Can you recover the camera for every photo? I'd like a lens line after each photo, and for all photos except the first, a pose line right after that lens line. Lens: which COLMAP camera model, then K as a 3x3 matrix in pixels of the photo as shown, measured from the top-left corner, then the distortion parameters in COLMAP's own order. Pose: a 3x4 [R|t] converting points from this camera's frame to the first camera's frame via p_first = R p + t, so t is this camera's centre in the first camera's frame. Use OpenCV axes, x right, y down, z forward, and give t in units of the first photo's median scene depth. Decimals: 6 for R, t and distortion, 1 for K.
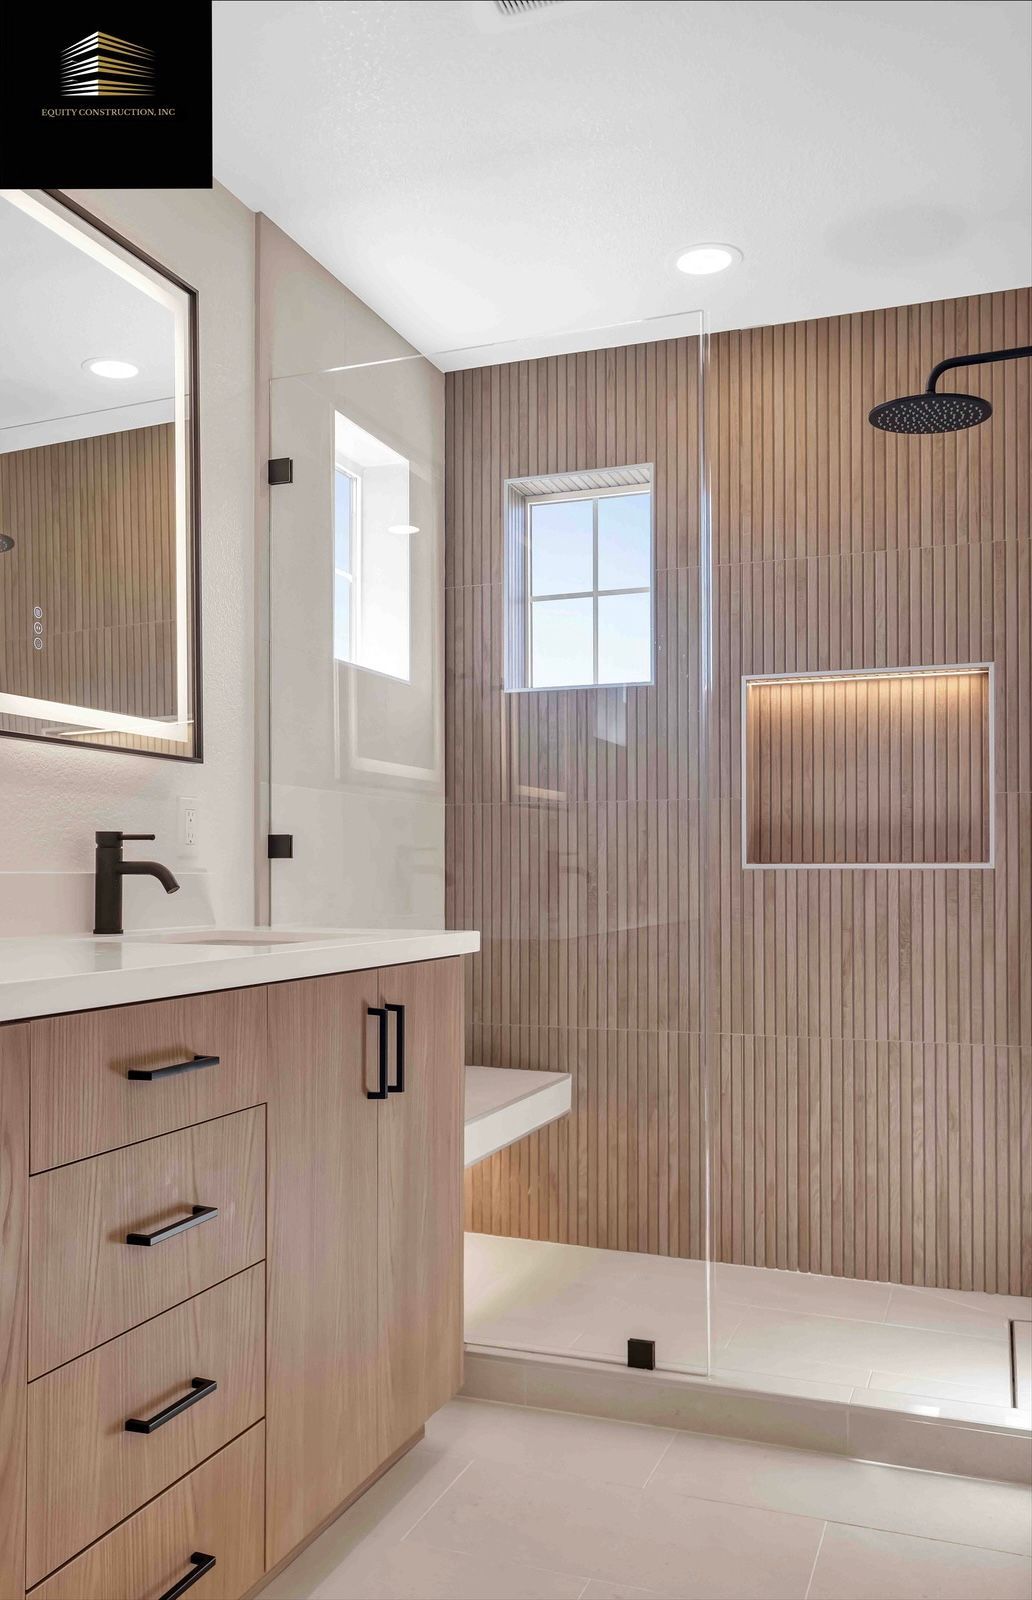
lens RADIAL K [[1330.9, 0, 500.6], [0, 1330.9, 854.1], [0, 0, 1]] dist [0.012389, -0.010812]
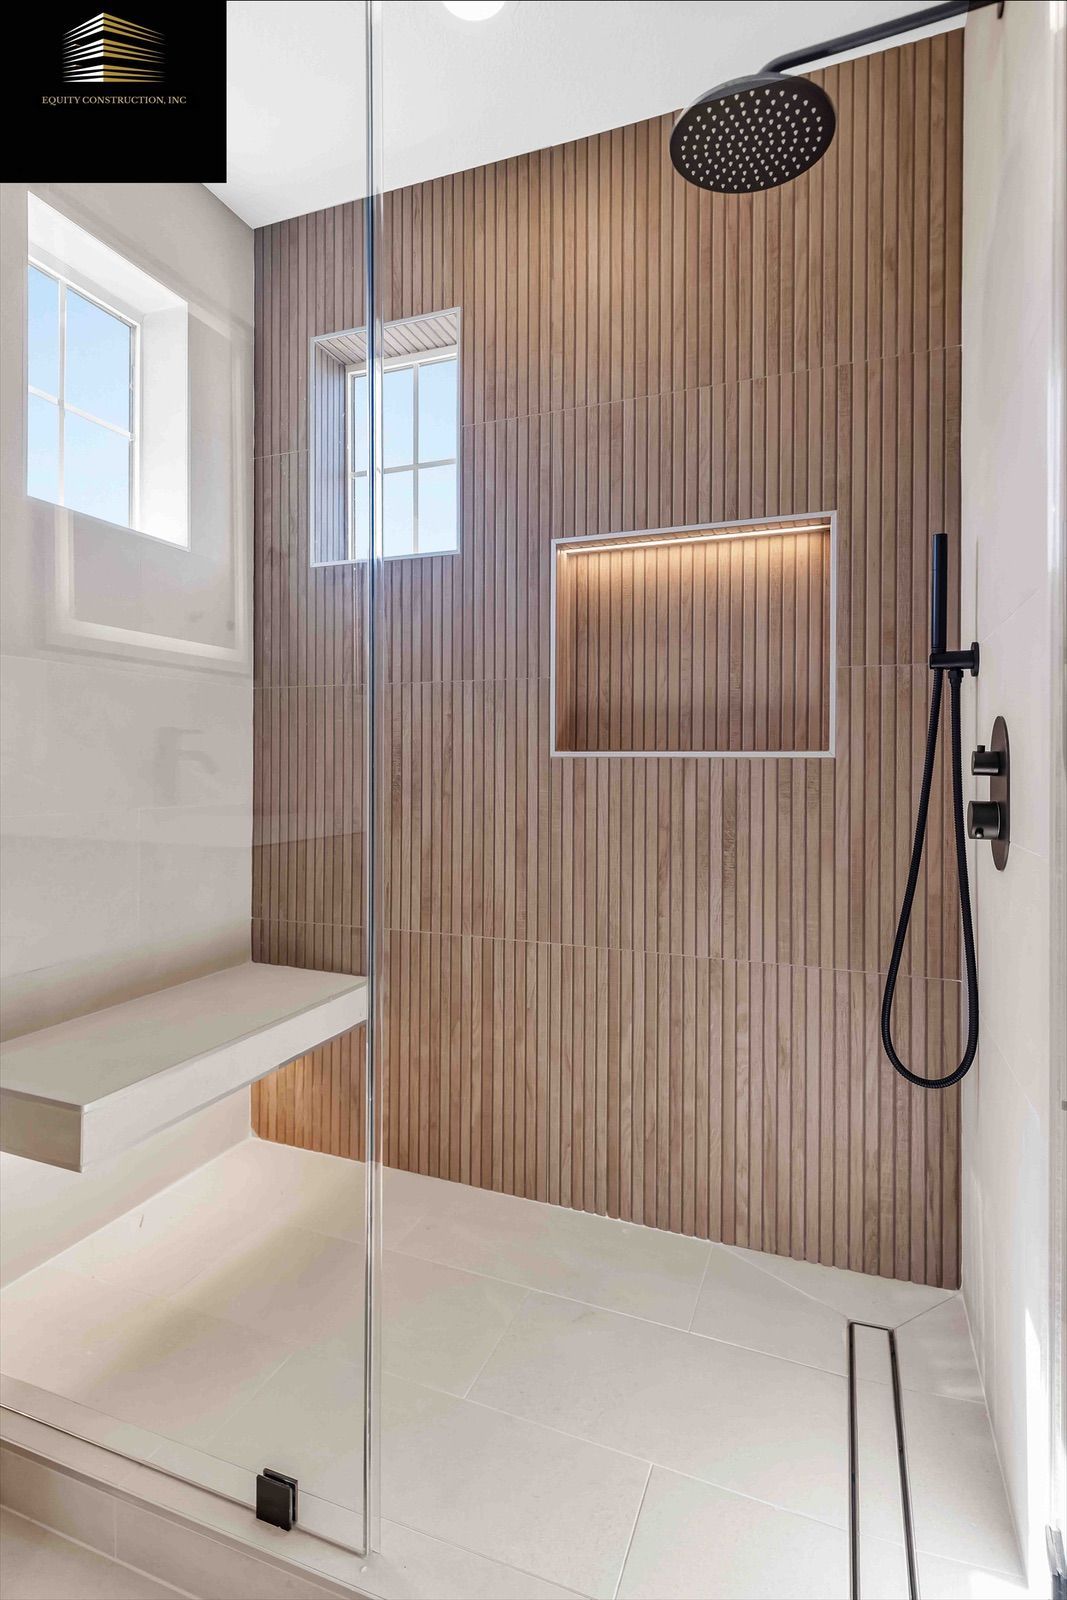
lens RADIAL K [[778.6, 0, 537.8], [0, 778.6, 757.6], [0, 0, 1]] dist [0.009810, -0.003121]
pose [[0.999993, 0.003460, -0.001290, 0.179746], [-0.003441, 0.999898, 0.013887, 0.004522], [0.001338, -0.013883, 0.999903, 0.496896]]
